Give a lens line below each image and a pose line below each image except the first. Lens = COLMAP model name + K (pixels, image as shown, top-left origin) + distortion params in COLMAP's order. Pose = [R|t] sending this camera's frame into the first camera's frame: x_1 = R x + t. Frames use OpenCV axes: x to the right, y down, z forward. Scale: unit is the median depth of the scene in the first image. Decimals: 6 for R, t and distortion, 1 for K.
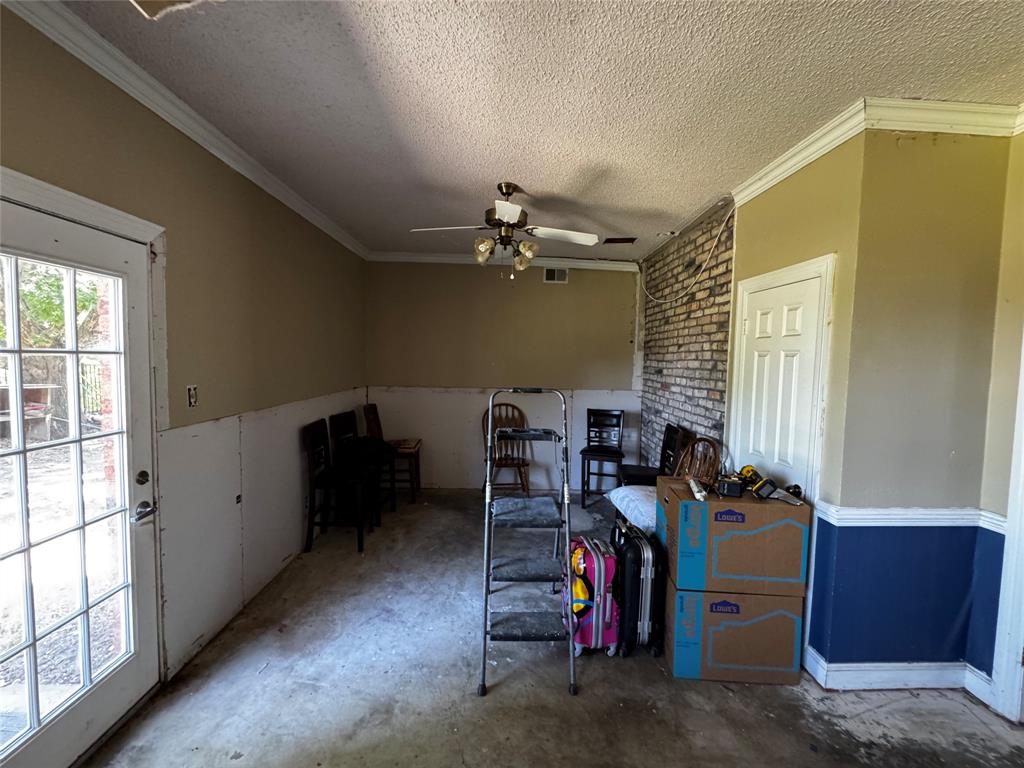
lens RADIAL K [[410.3, 0, 513.4], [0, 410.3, 381.2], [0, 0, 1]] dist [-0.001665, 0.000043]
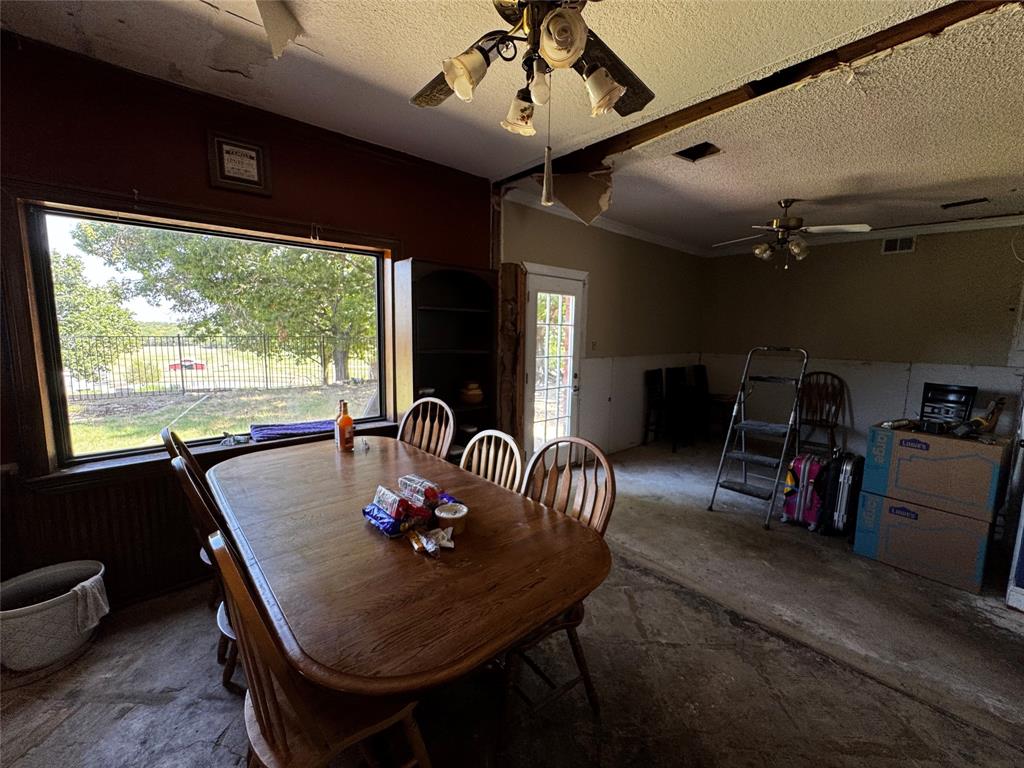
lens RADIAL K [[410.3, 0, 513.4], [0, 410.3, 381.2], [0, 0, 1]] dist [-0.001665, 0.000043]
pose [[0.641963, 0.085677, -0.761934, 0.614605], [-0.048336, 0.996283, 0.071304, 0.088993], [0.765210, -0.008946, 0.643718, -0.730248]]
